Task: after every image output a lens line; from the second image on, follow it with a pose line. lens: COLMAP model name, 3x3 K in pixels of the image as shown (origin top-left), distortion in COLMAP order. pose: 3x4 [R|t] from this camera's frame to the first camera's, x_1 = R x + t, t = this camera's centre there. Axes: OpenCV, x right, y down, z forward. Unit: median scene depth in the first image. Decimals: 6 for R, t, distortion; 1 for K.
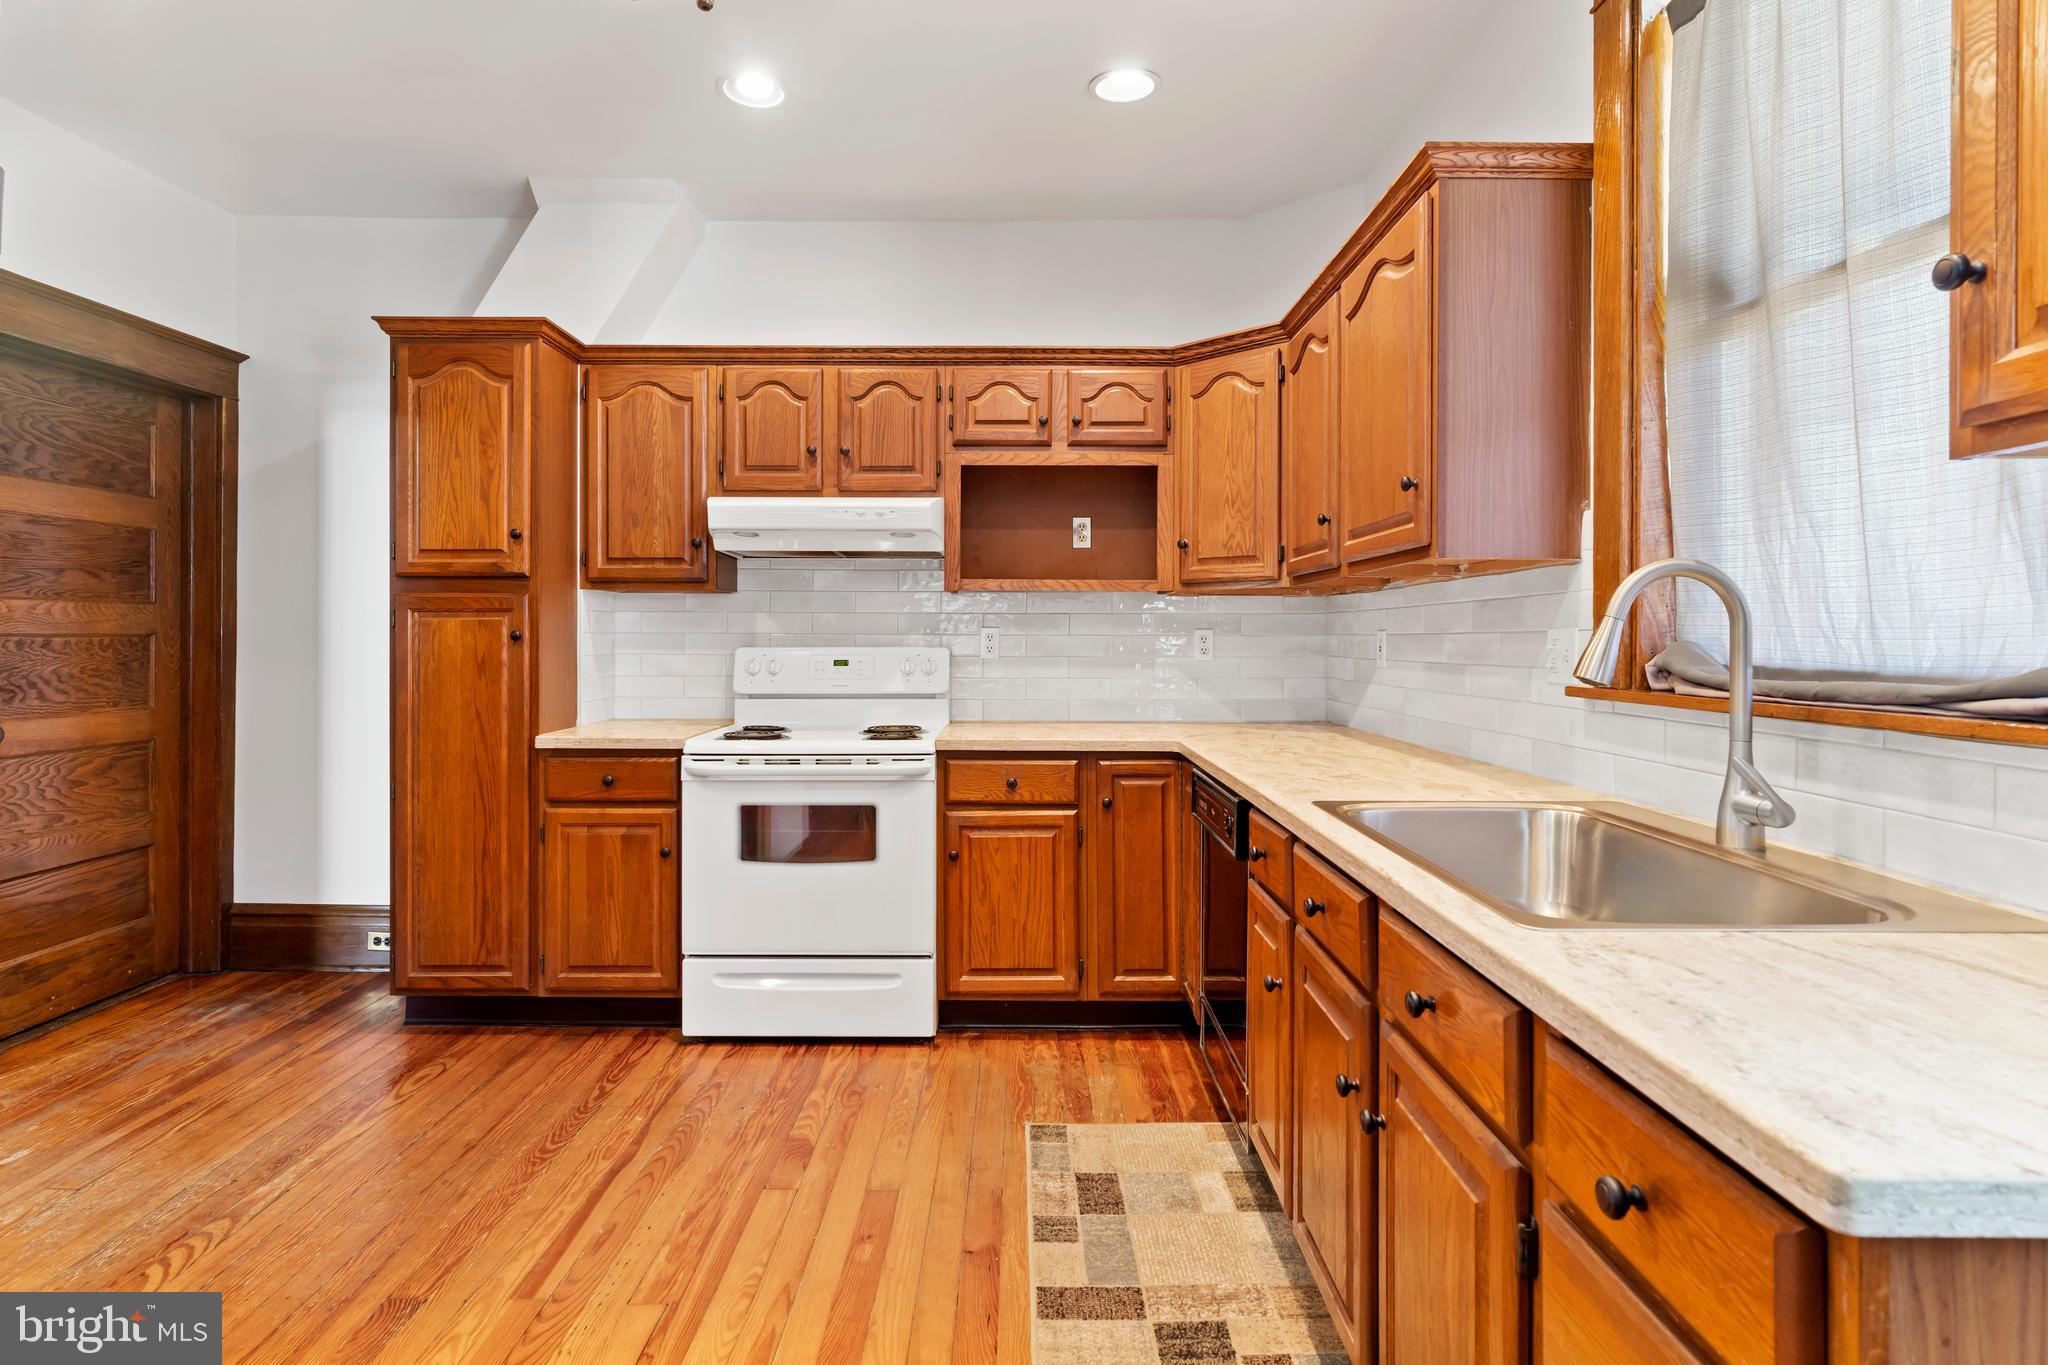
lens RADIAL K [[1062.5, 0, 1017.2], [0, 1062.5, 635.2], [0, 0, 1]] dist [-0.005672, 0.002671]
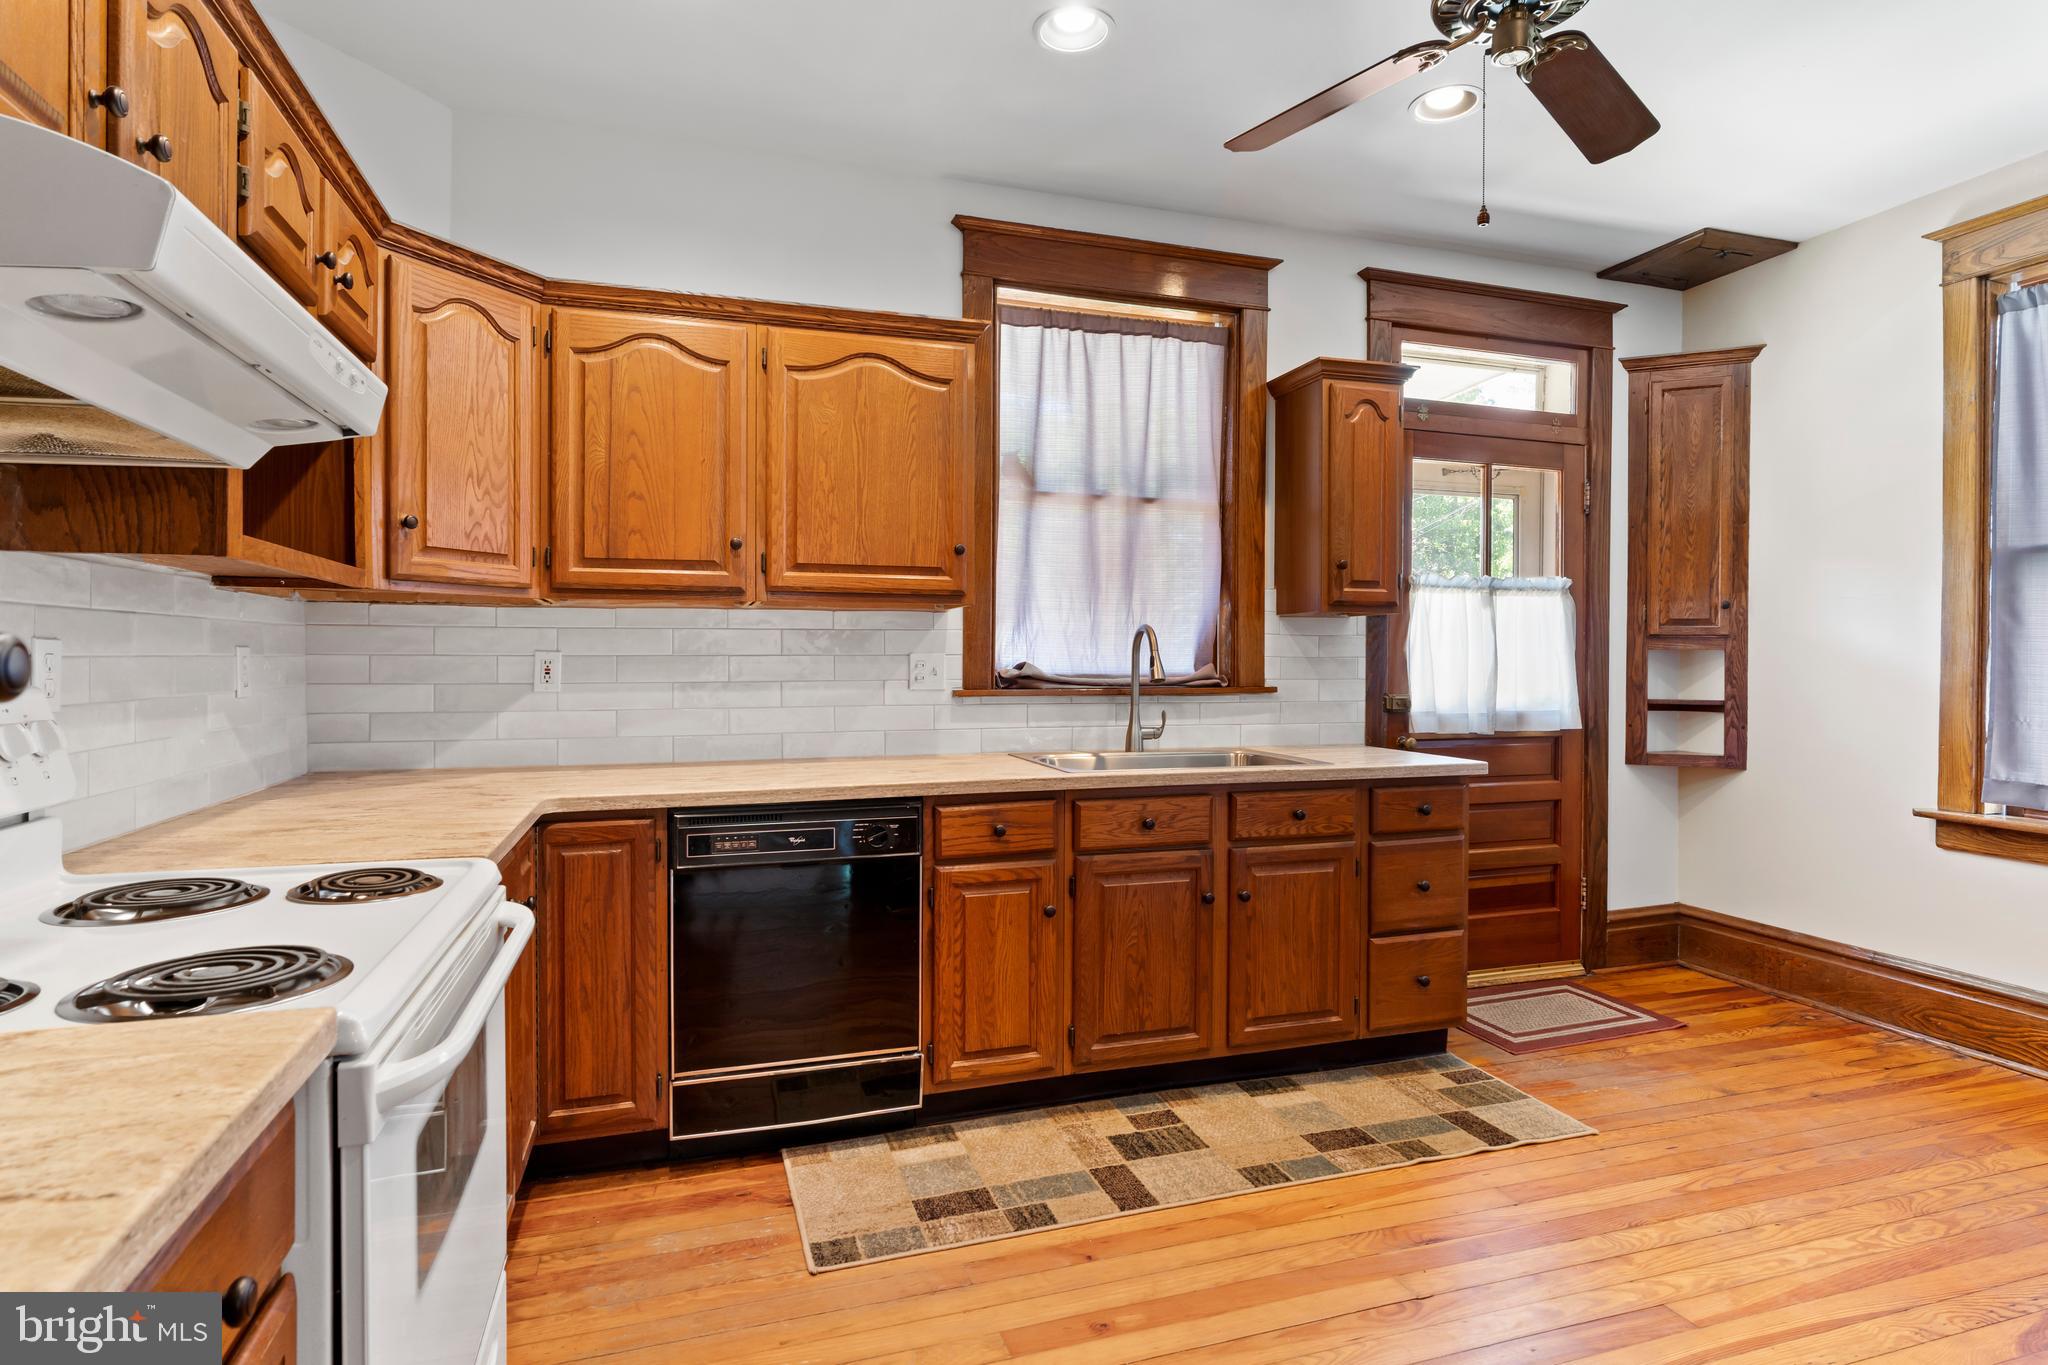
lens RADIAL K [[1063.5, 0, 1018.8], [0, 1063.5, 656.8], [0, 0, 1]] dist [0.004360, 0.001740]
pose [[-0.311325, -0.003536, 0.950297, -0.651498], [-0.004986, 0.999985, 0.002087, -0.003143], [-0.950290, -0.004088, -0.311338, 0.898631]]
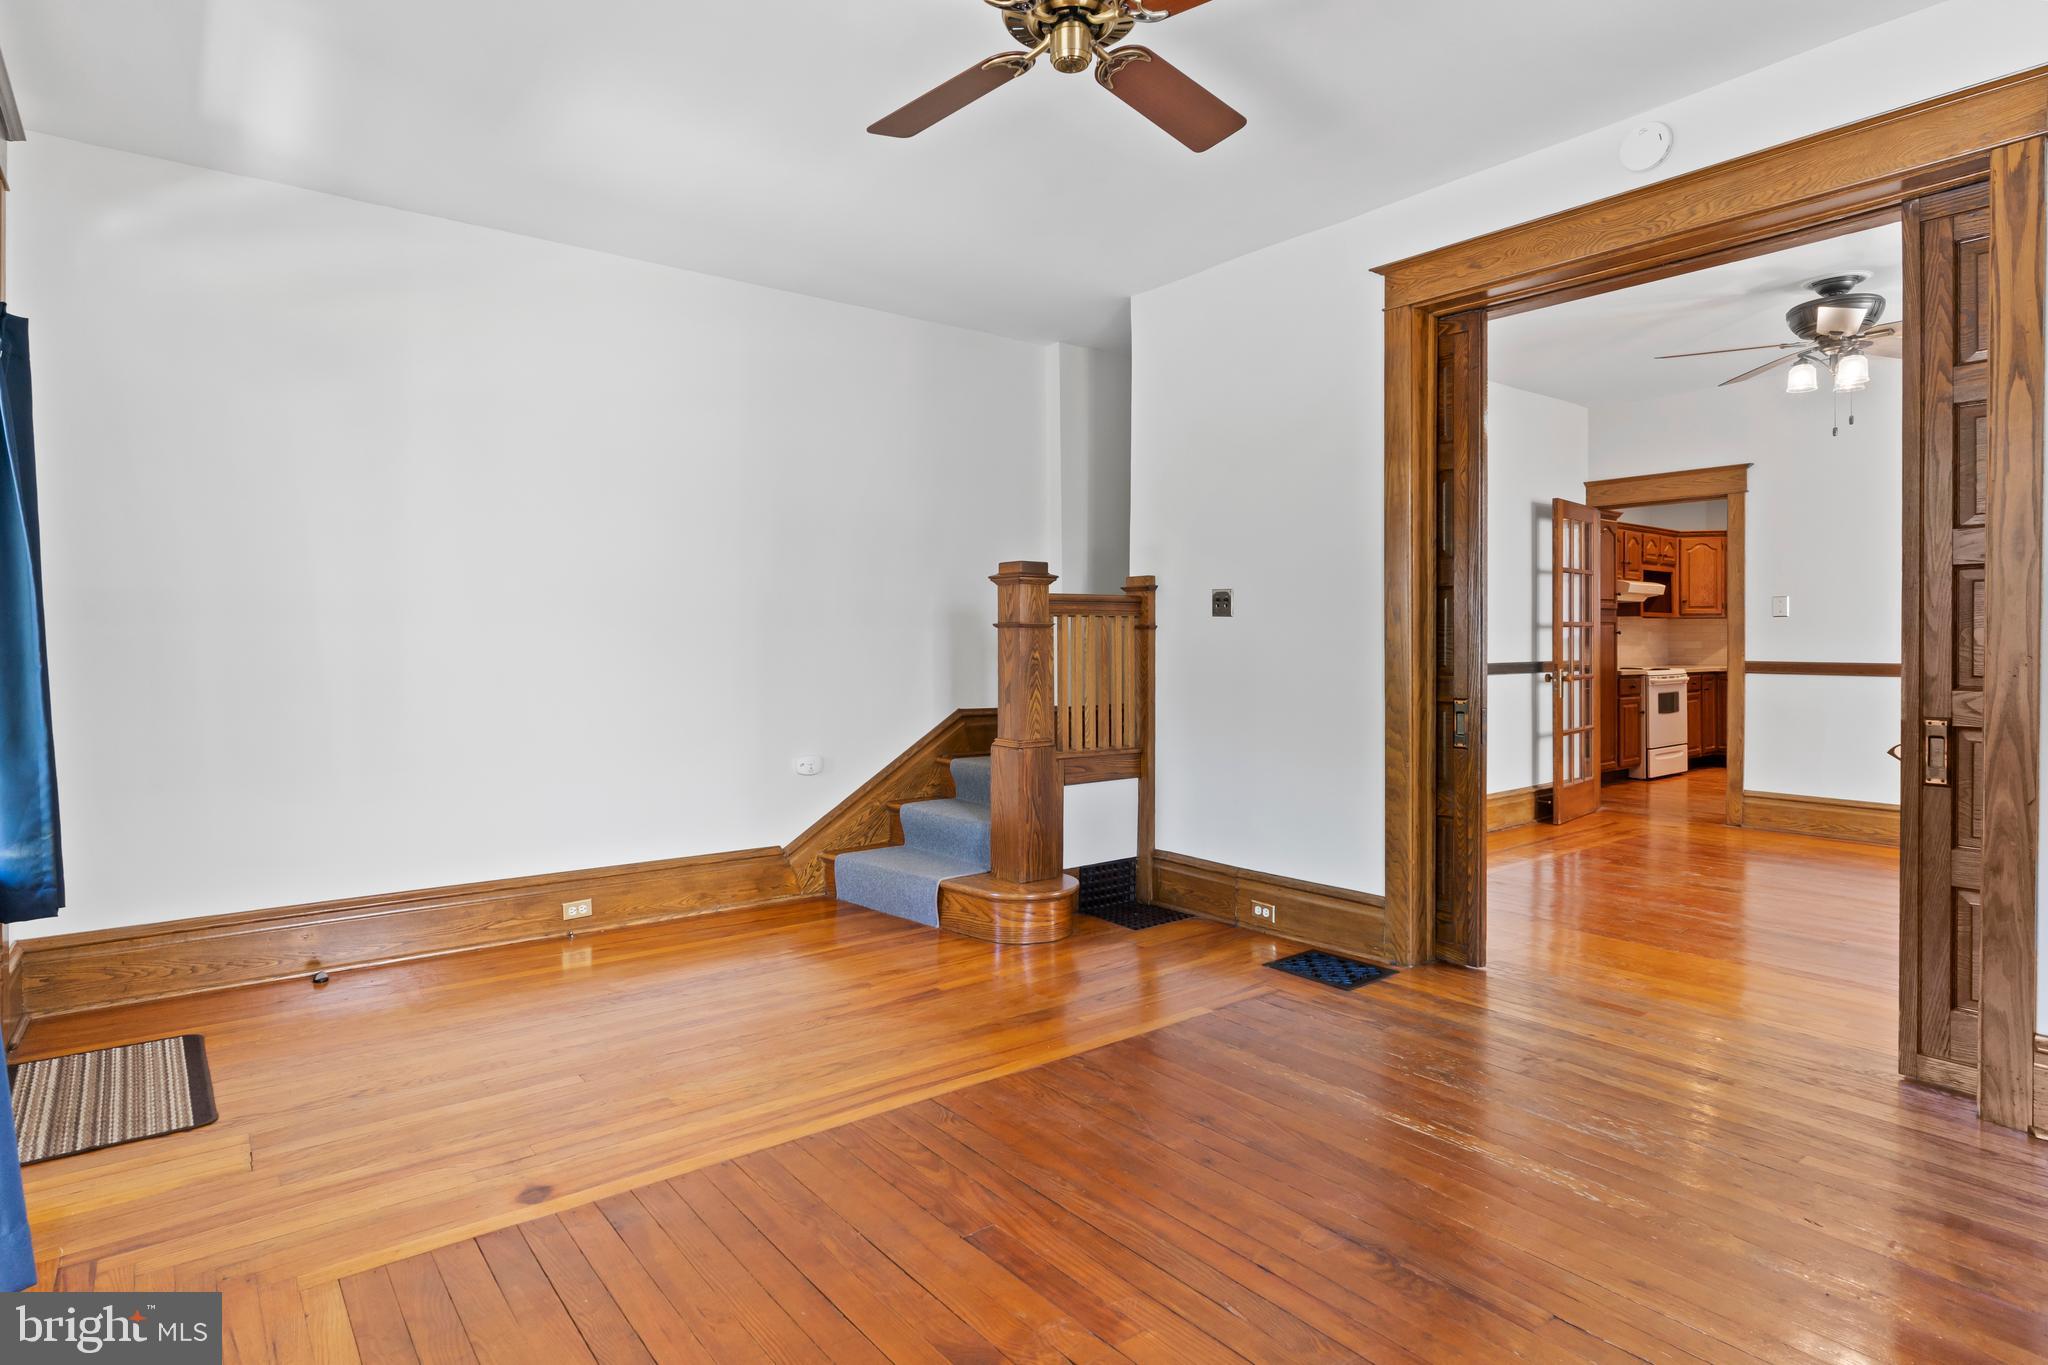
lens RADIAL K [[1115.4, 0, 984.0], [0, 1115.4, 655.8], [0, 0, 1]] dist [-0.007925, 0.000037]
pose [[0.790852, -0.012351, 0.611883, -3.369004], [0.004017, 0.999880, 0.014991, 0.010128], [-0.611995, -0.009398, 0.790806, -0.221546]]
